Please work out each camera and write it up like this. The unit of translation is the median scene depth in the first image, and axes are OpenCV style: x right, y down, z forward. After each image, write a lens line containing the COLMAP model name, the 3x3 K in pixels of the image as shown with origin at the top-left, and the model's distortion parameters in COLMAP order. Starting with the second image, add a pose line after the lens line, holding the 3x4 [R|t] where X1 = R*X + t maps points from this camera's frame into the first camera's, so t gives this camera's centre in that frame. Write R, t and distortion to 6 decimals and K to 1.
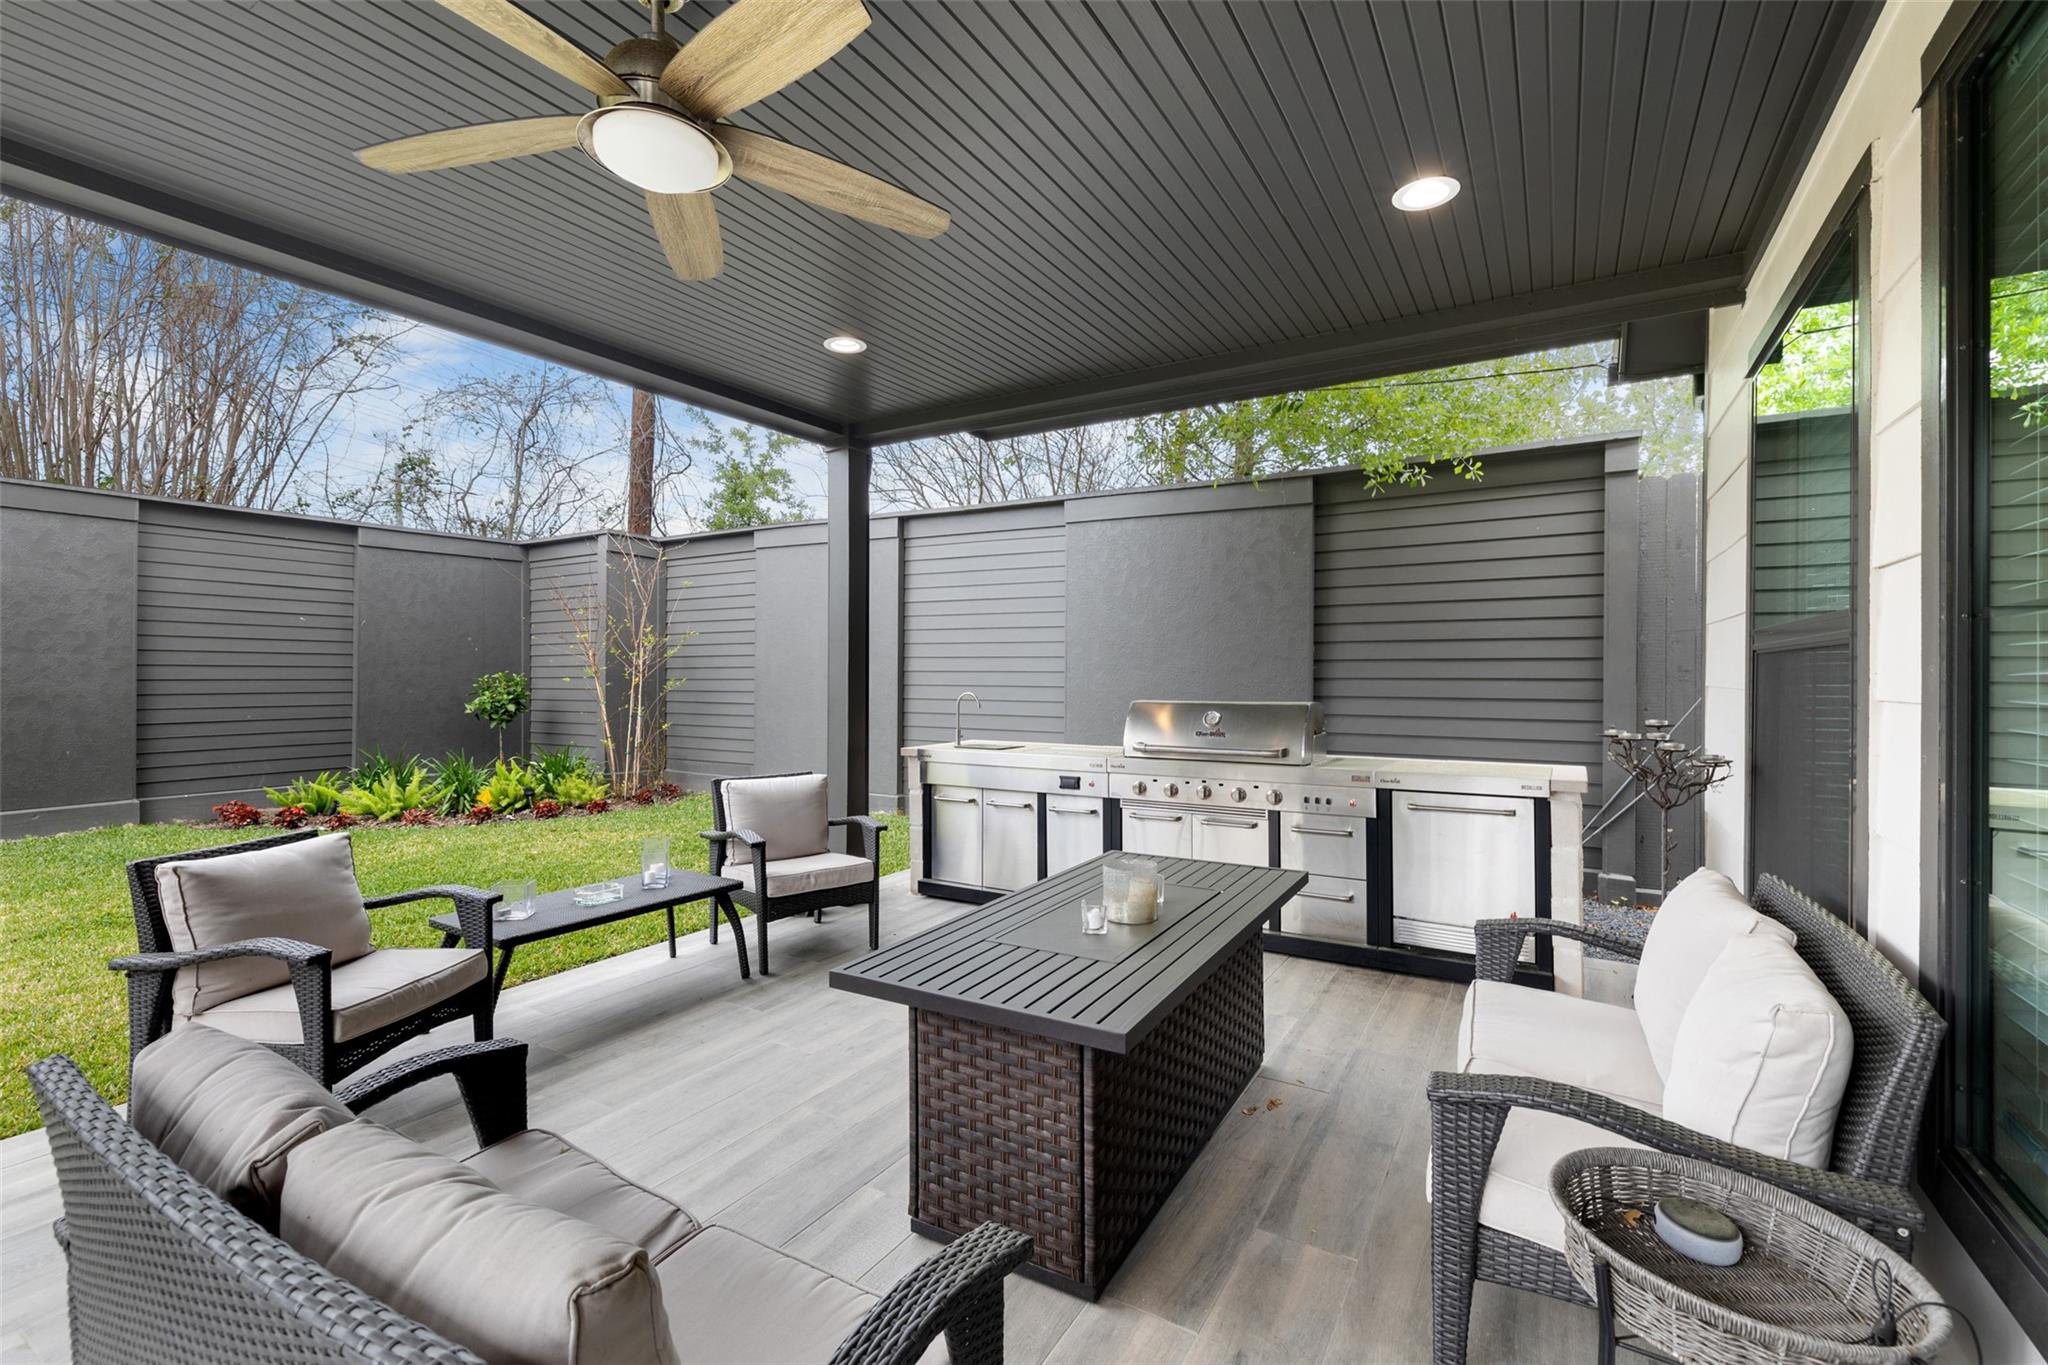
lens RADIAL K [[868.6, 0, 1007.1], [0, 868.6, 670.7], [0, 0, 1]] dist [0.001990, -0.000602]
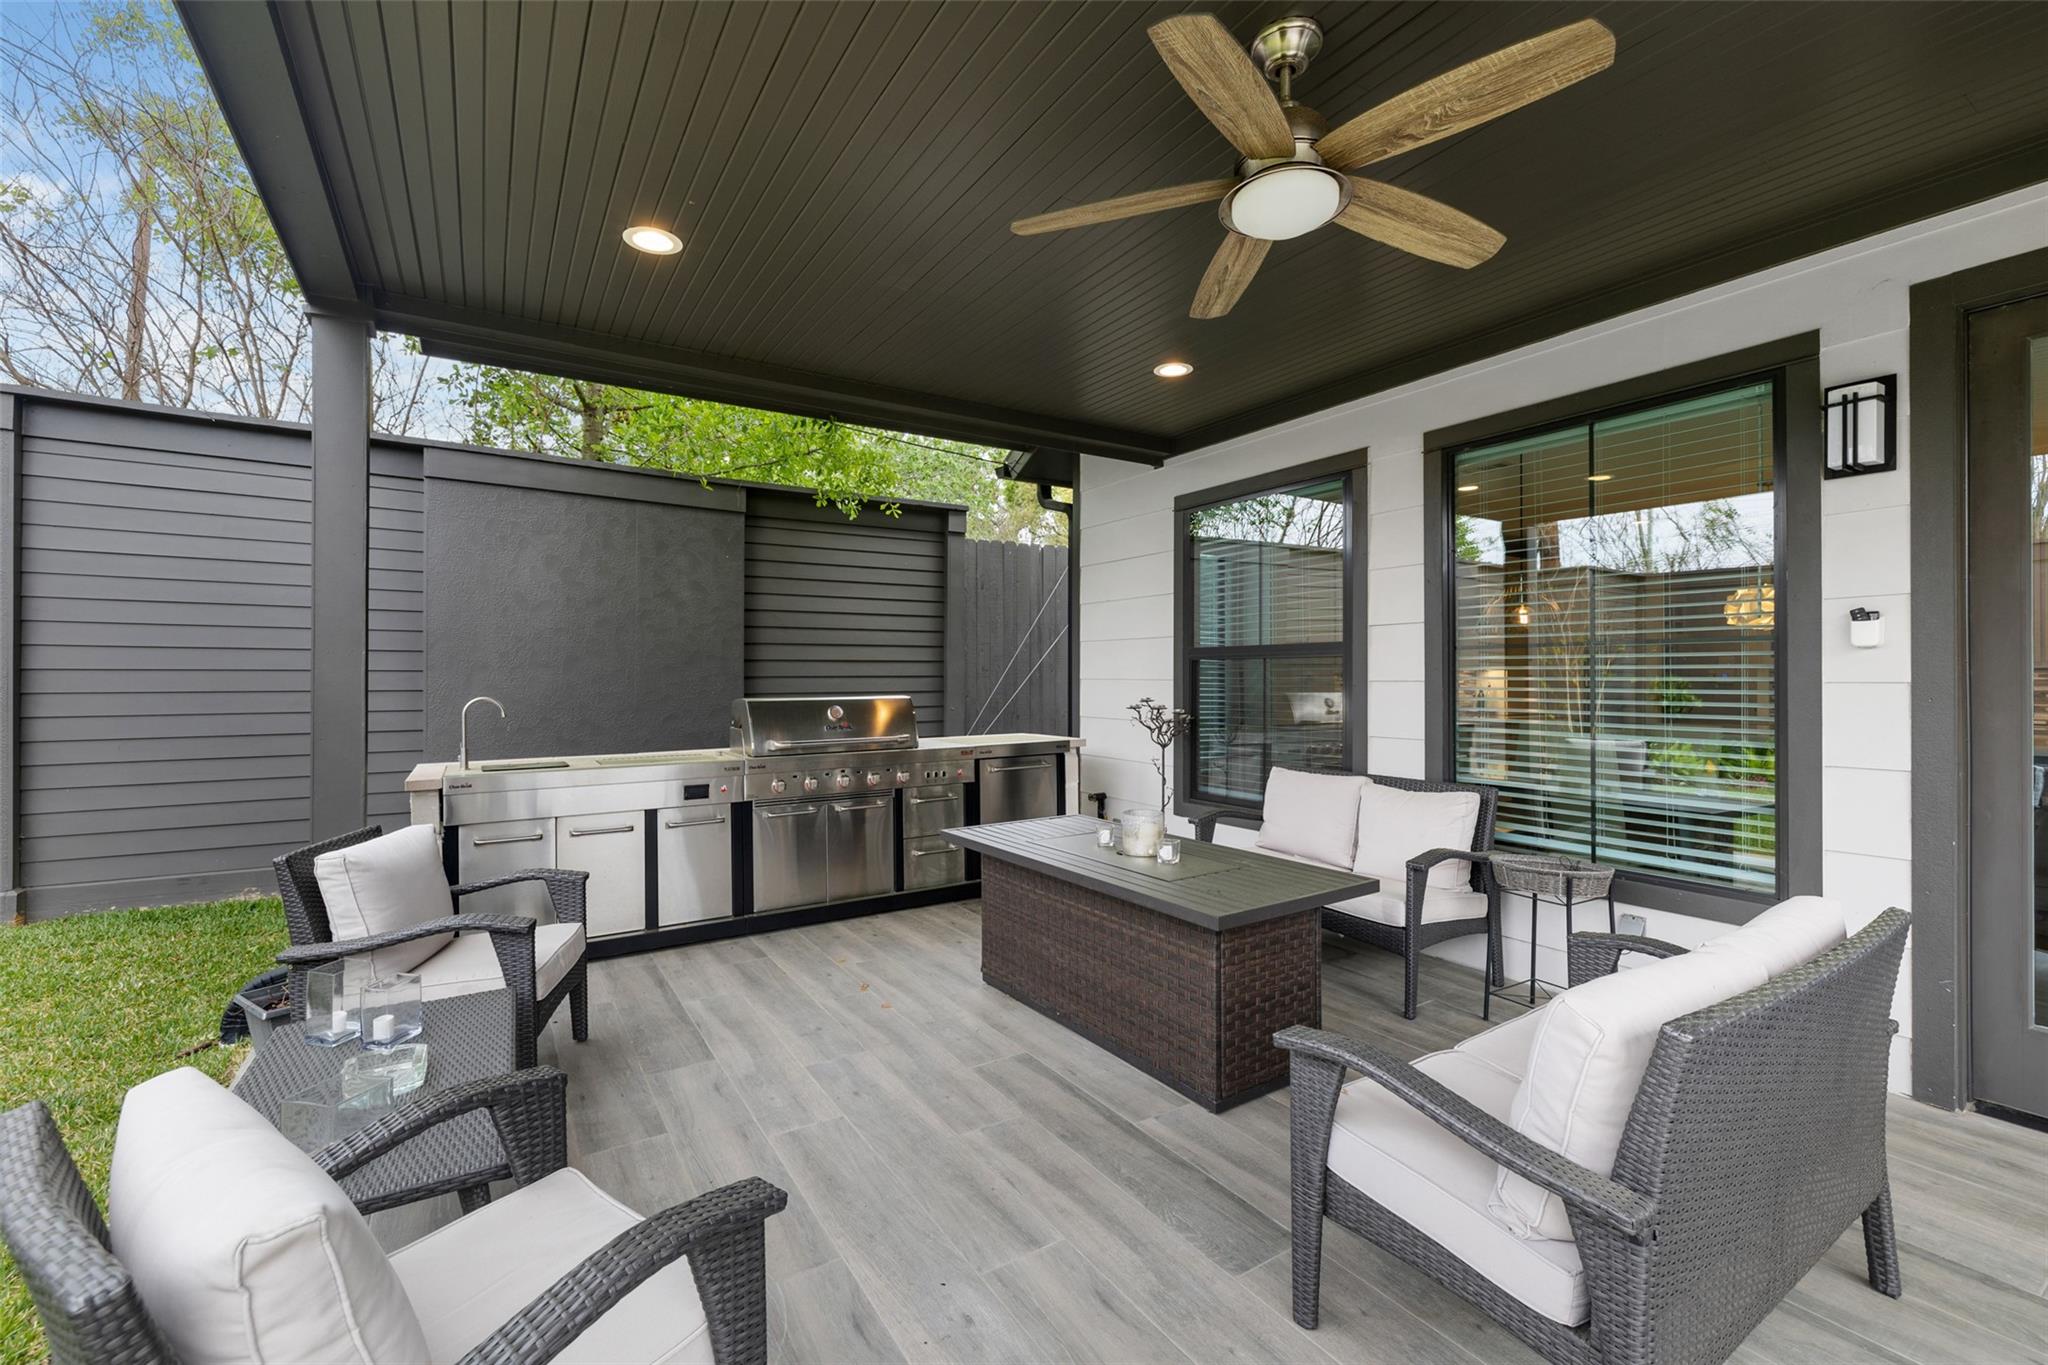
lens RADIAL K [[868.6, 0, 986.6], [0, 868.6, 676.2], [0, 0, 1]] dist [0.001990, -0.000602]
pose [[0.455611, -0.004591, 0.890167, -0.527691], [-0.000889, 0.999984, 0.005613, 0.002741], [-0.890179, -0.003348, 0.455599, 0.279840]]
